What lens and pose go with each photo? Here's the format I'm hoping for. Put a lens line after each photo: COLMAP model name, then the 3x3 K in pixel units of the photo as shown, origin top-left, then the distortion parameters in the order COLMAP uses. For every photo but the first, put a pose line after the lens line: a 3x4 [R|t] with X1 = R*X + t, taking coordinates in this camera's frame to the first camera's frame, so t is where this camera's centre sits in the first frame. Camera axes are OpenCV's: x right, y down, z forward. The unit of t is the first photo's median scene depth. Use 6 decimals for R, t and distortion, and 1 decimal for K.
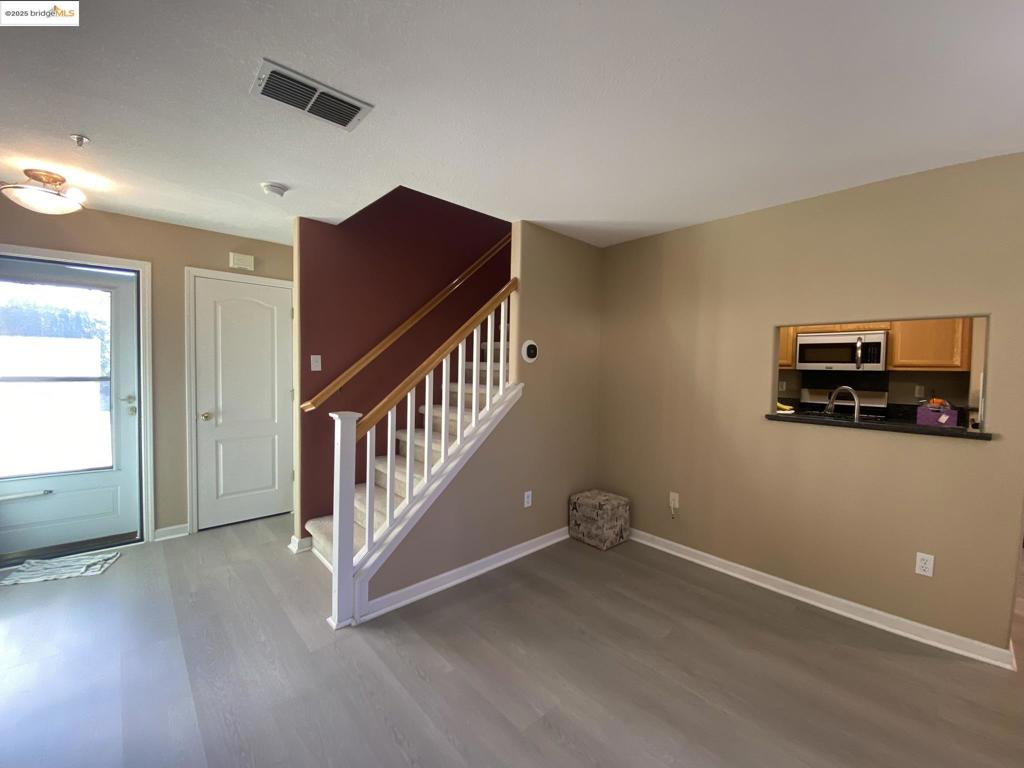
lens RADIAL K [[414.4, 0, 516.0], [0, 414.4, 382.1], [0, 0, 1]] dist [0.000495, -0.015403]
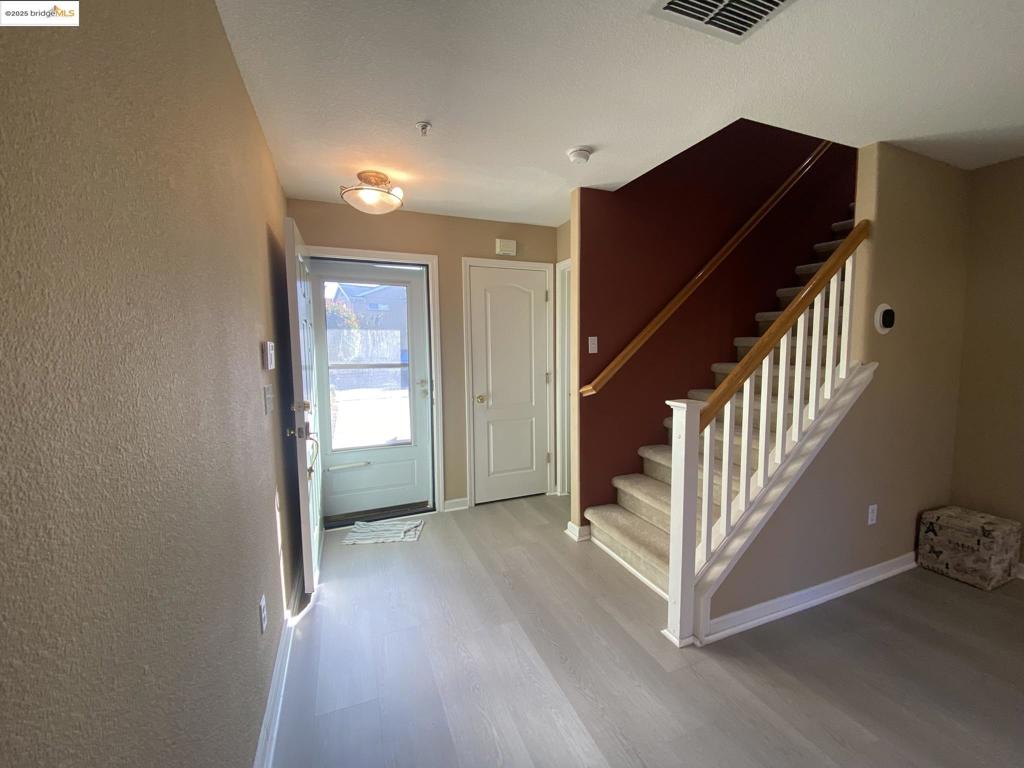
lens RADIAL K [[413.0, 0, 508.9], [0, 413.0, 382.2], [0, 0, 1]] dist [0.021167, -0.023246]
pose [[0.926257, 0.001275, -0.376891, -0.307114], [0.016548, 0.998892, 0.044046, -0.005404], [0.376530, -0.047034, 0.925210, 0.051529]]
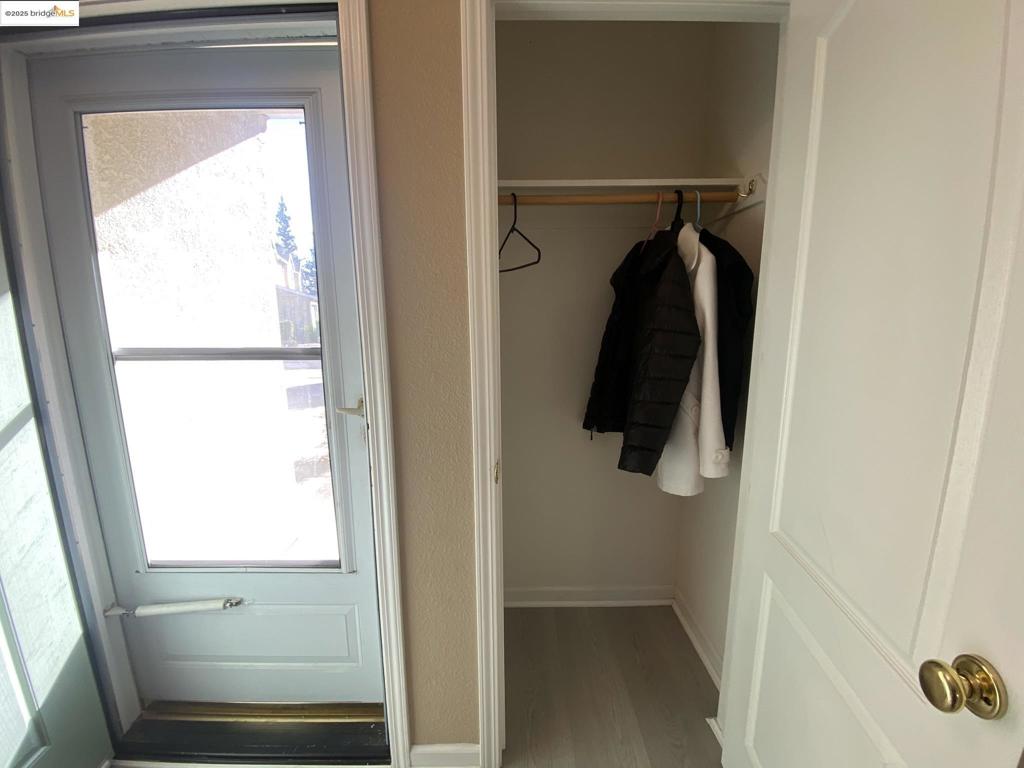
lens RADIAL K [[413.0, 0, 508.9], [0, 413.0, 382.2], [0, 0, 1]] dist [0.021167, -0.023246]
pose [[0.728803, 0.053243, -0.682651, -0.580038], [-0.004828, 0.997347, 0.072633, -0.010355], [0.684707, -0.049640, 0.727126, 0.816947]]
